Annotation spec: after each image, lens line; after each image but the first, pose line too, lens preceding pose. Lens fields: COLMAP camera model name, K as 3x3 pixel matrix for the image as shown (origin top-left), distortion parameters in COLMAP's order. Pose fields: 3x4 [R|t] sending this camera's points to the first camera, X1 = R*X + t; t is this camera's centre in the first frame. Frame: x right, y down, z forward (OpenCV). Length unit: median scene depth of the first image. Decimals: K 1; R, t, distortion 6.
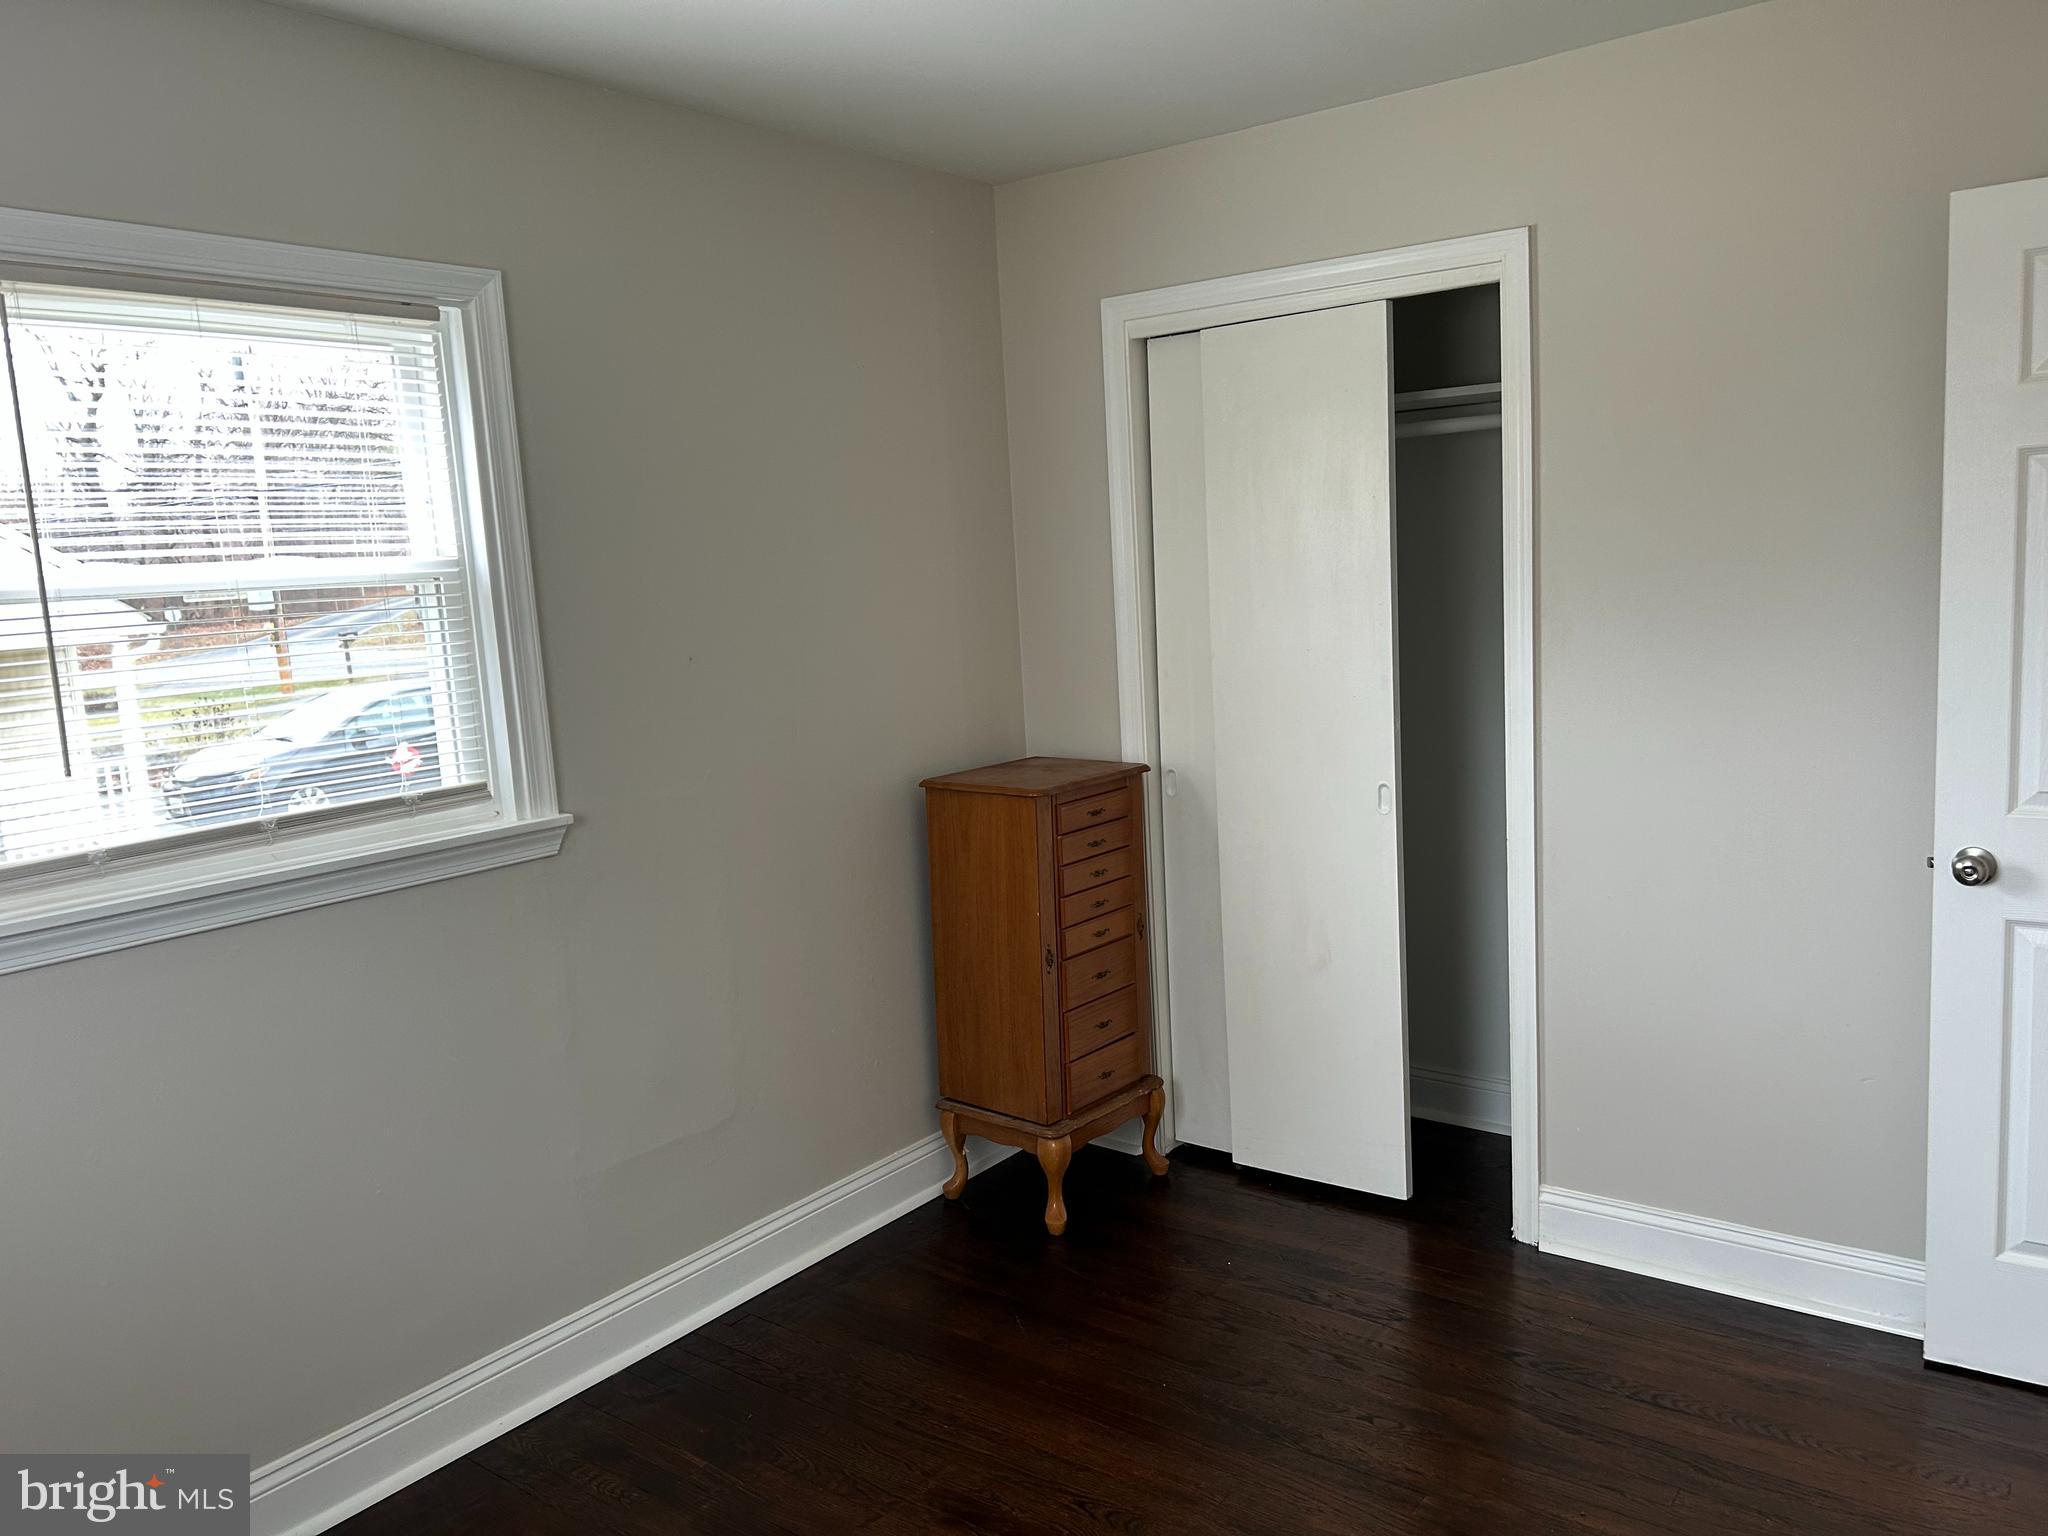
lens RADIAL K [[1544.4, 0, 1023.0], [0, 1544.4, 760.4], [0, 0, 1]] dist [0.066453, -0.053008]
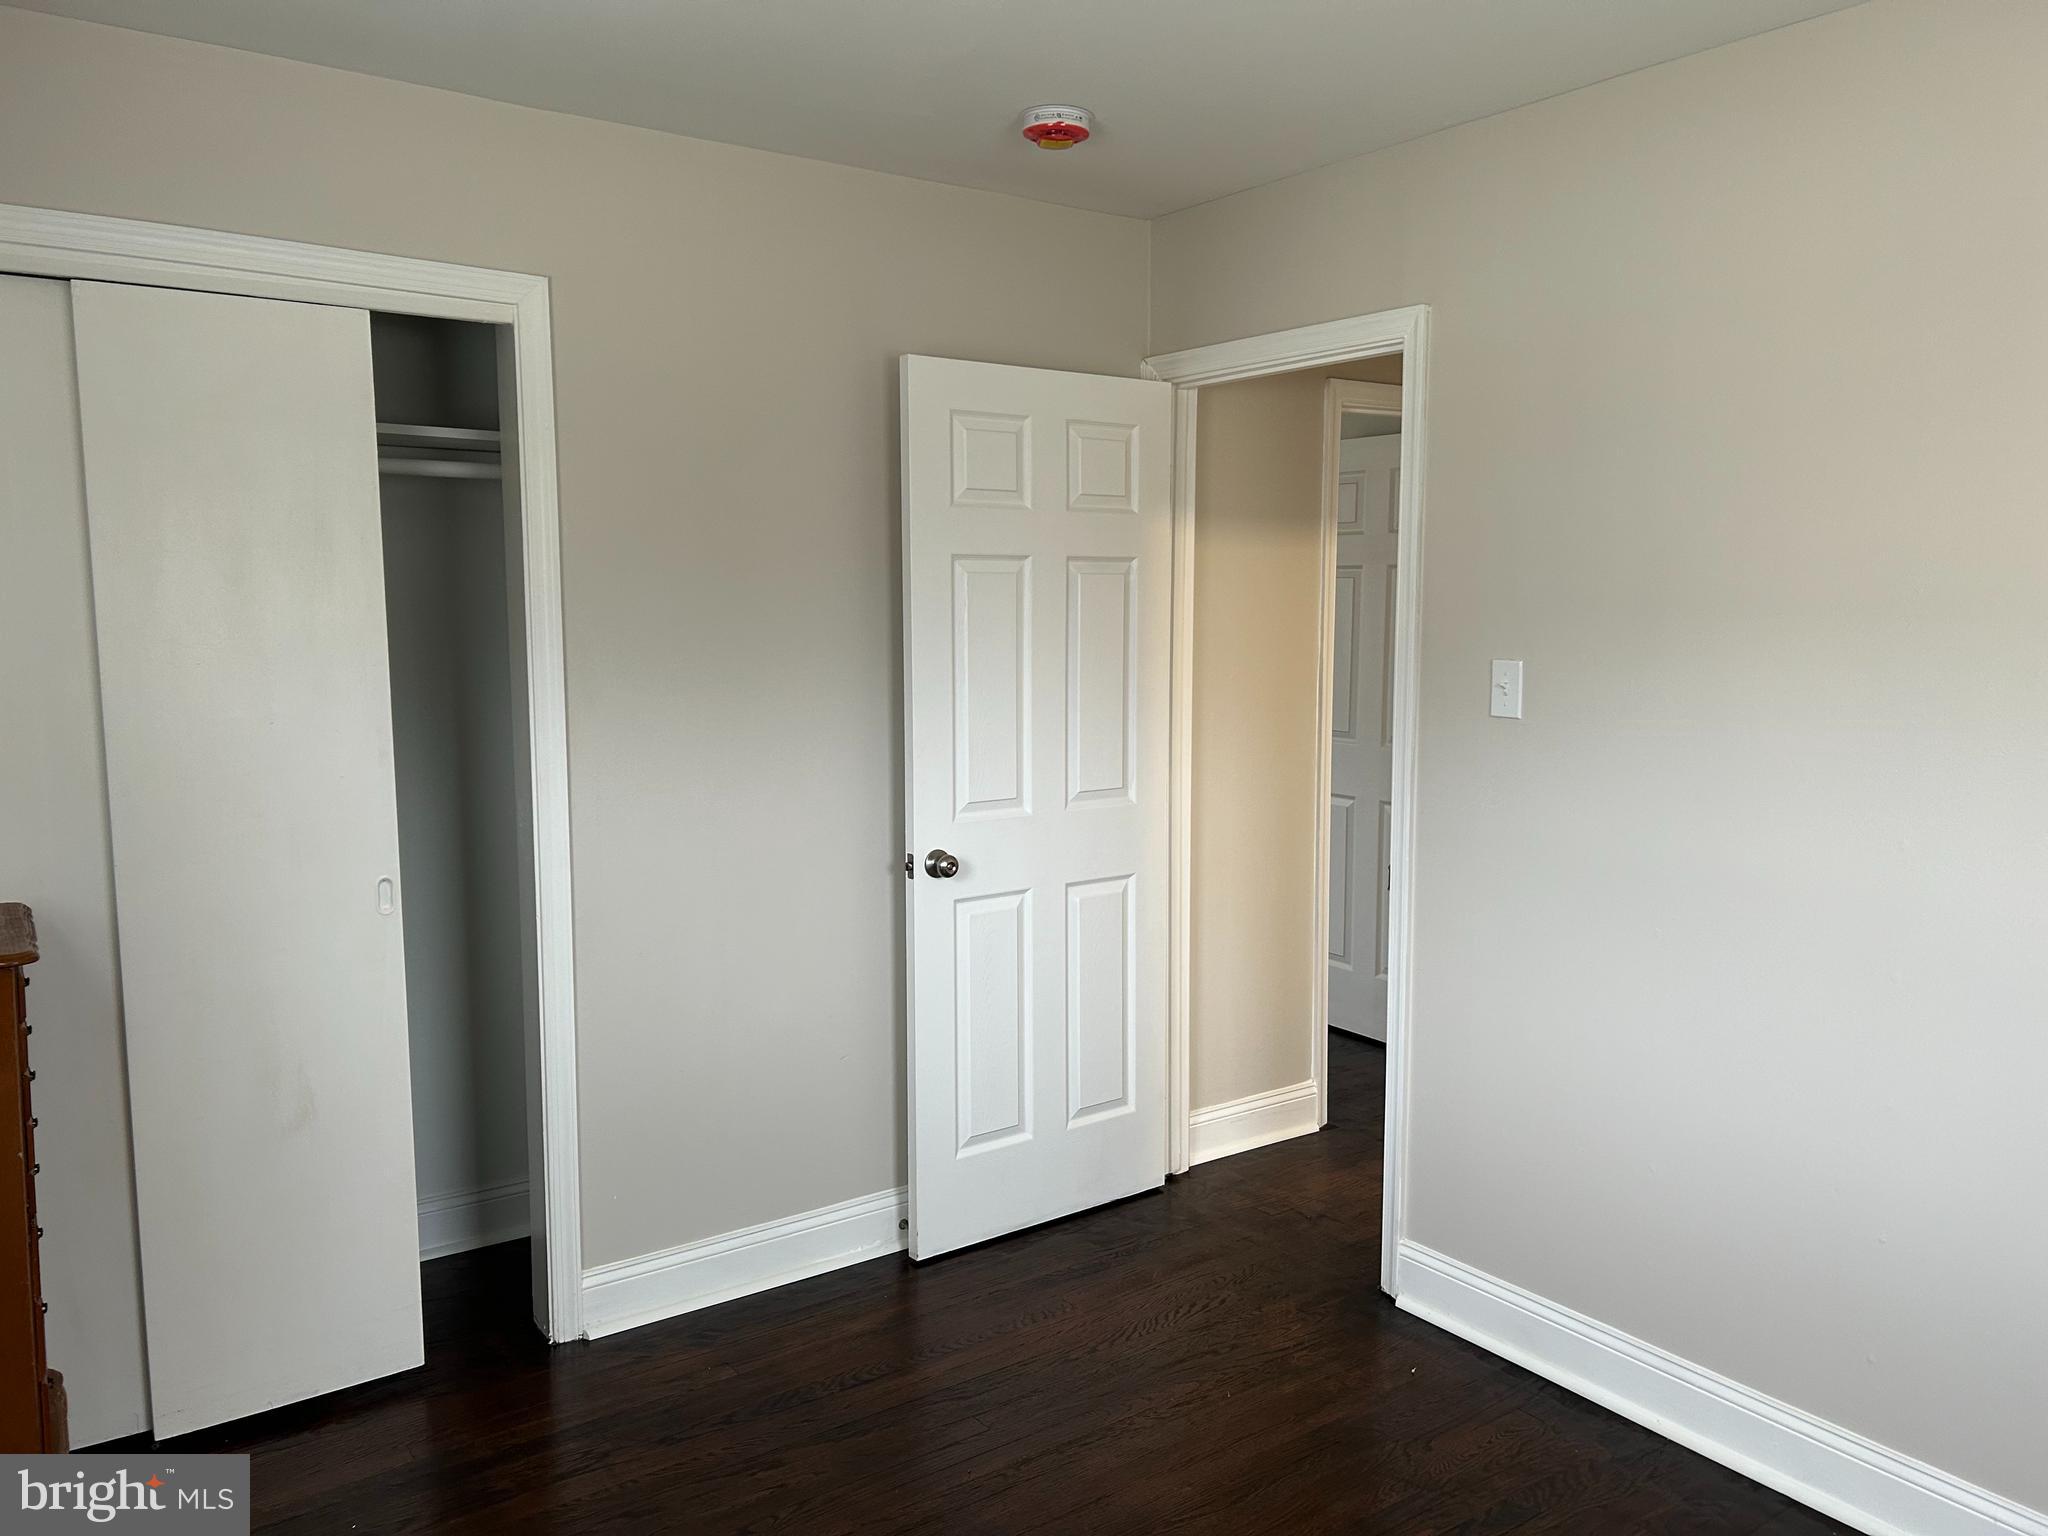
lens RADIAL K [[1544.4, 0, 1023.0], [0, 1544.4, 760.4], [0, 0, 1]] dist [0.066453, -0.053008]
pose [[0.295257, -0.039368, 0.954606, -0.497364], [0.105439, 0.994390, 0.008396, -0.019345], [-0.949582, 0.098174, 0.297752, 0.434816]]
